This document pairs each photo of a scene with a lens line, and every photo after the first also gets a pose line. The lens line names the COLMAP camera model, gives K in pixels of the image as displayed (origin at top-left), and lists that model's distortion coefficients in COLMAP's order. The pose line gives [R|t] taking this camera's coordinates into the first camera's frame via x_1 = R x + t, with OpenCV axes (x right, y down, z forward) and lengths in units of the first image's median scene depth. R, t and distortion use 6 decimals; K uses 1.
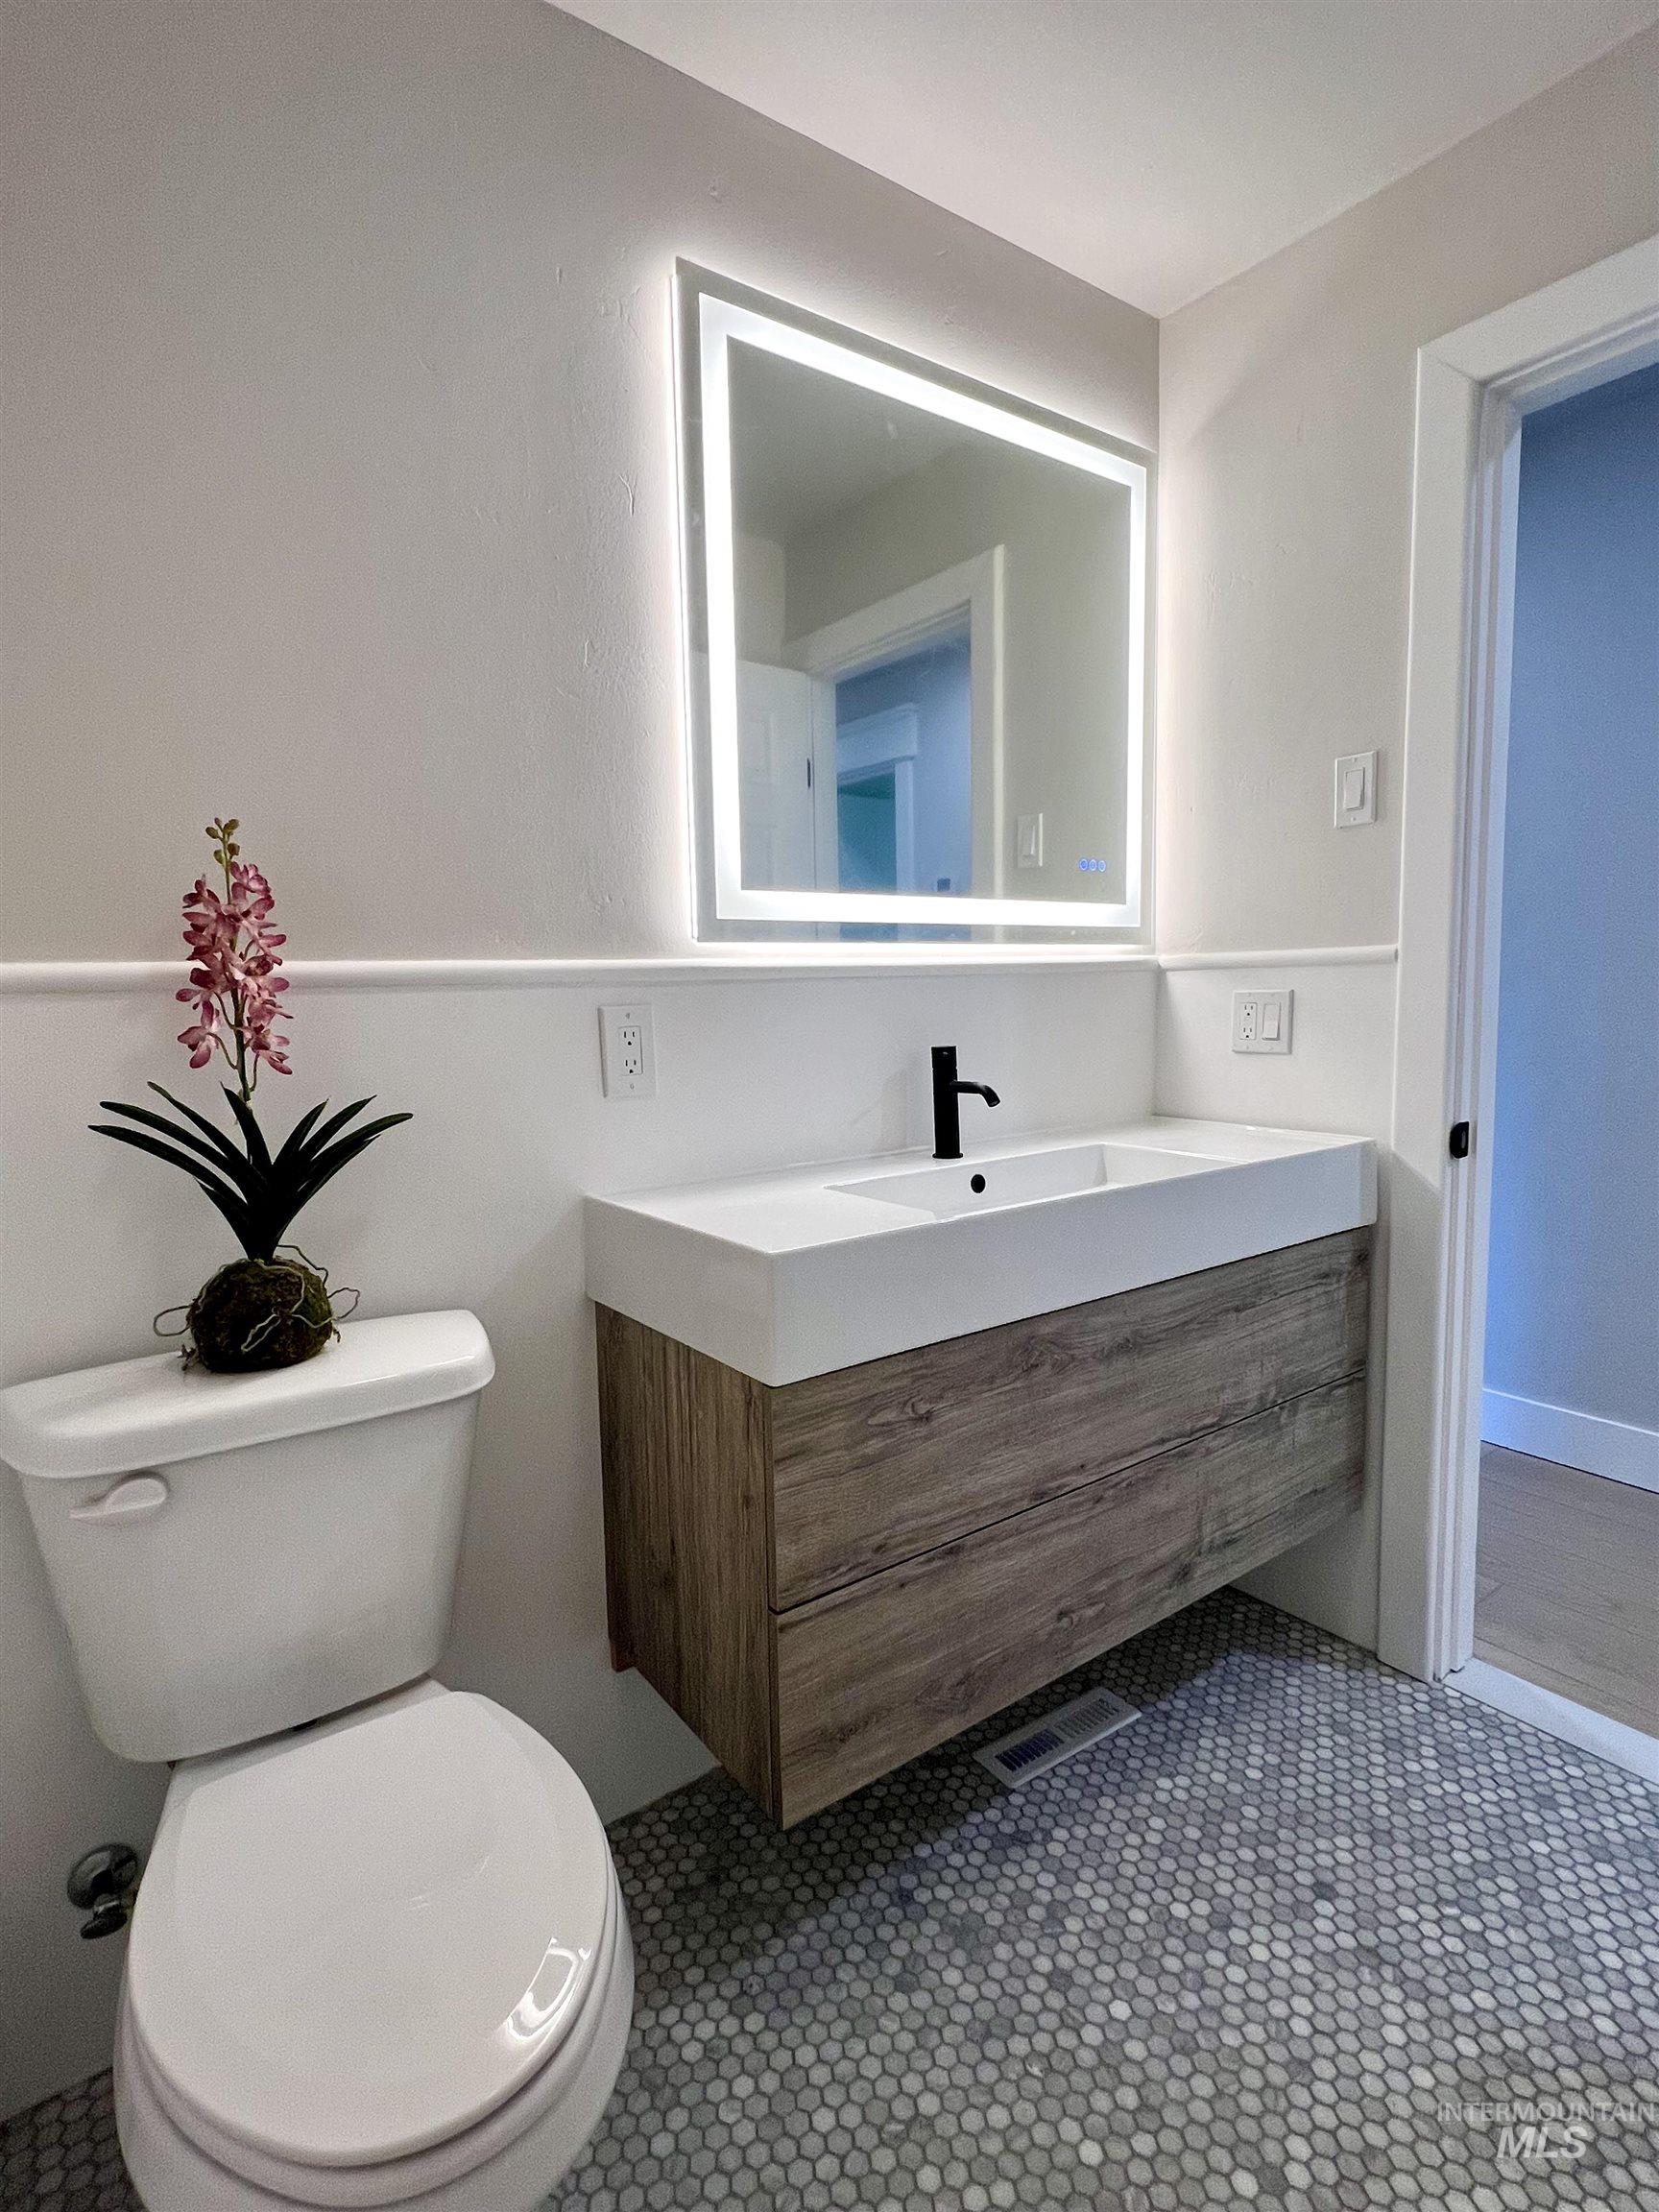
lens RADIAL K [[1094.6, 0, 829.5], [0, 1094.6, 1106.0], [0, 0, 1]] dist [0.000702, -0.000105]
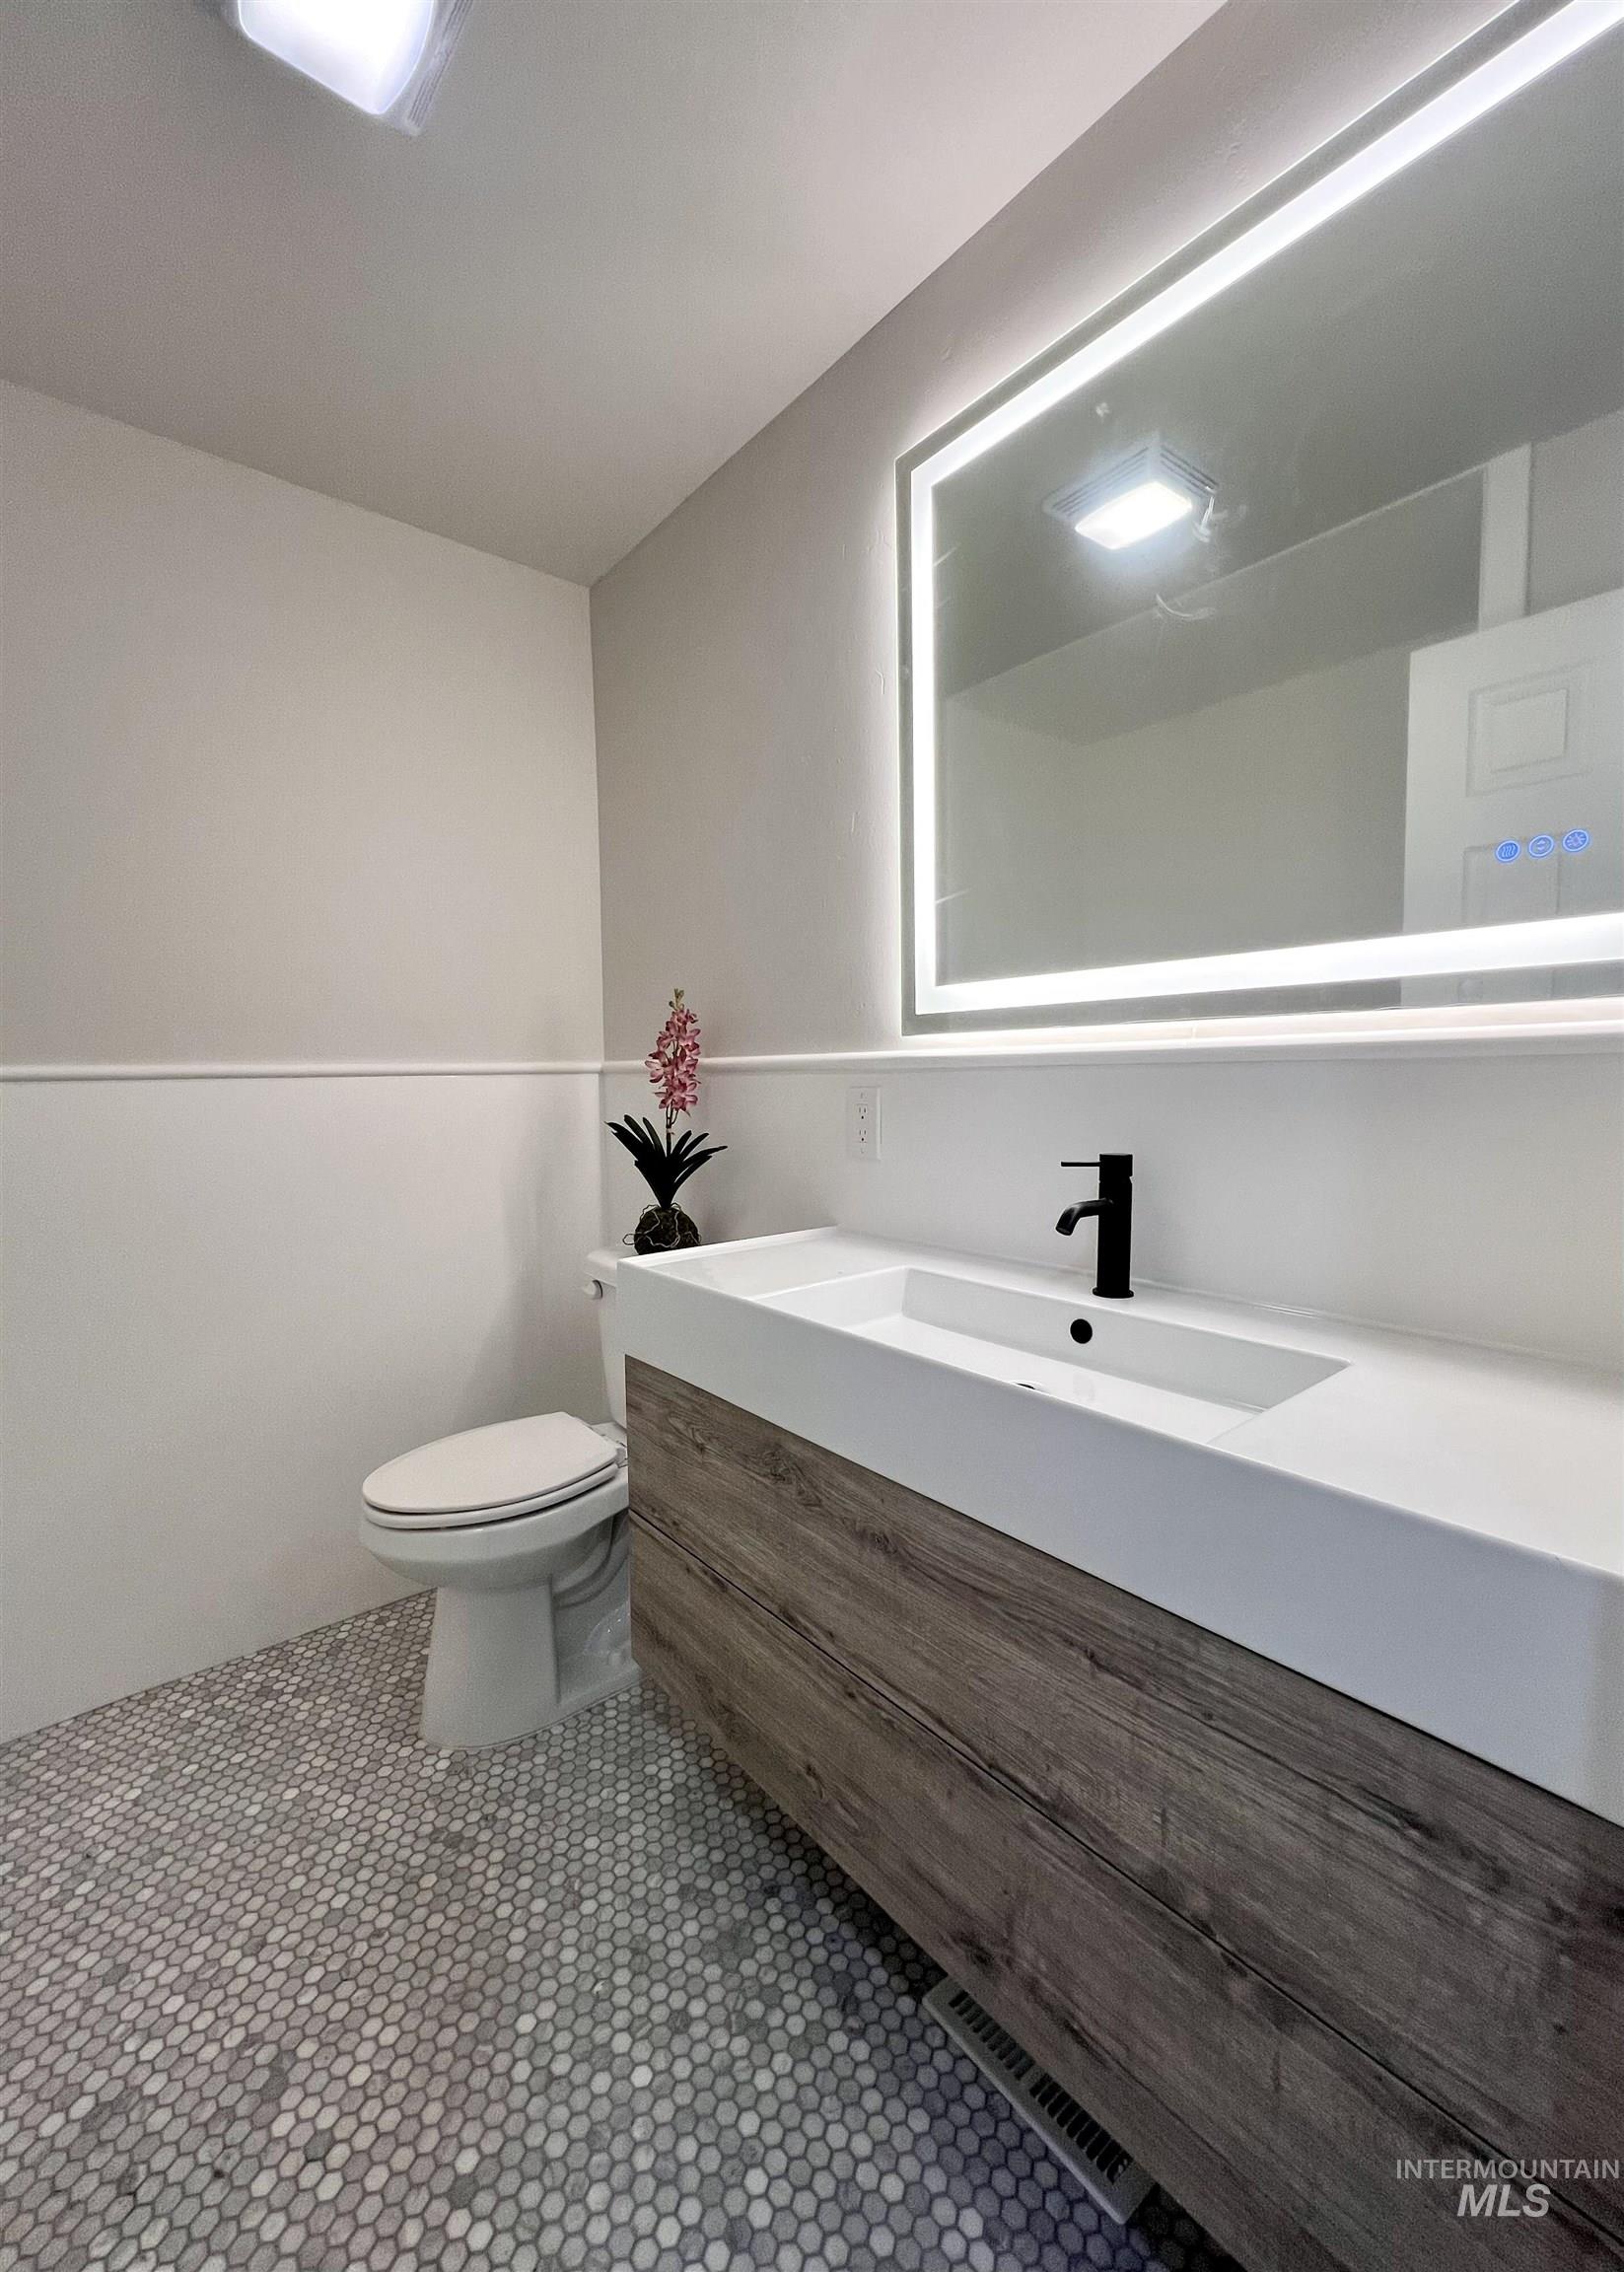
lens RADIAL K [[943.7, 0, 807.2], [0, 943.7, 1145.0], [0, 0, 1]] dist [-0.000861, 0.000695]
pose [[0.043136, 0.101810, -0.993868, 0.978226], [-0.092043, 0.990968, 0.097518, -0.135846], [0.994820, 0.087273, 0.052117, 0.944098]]
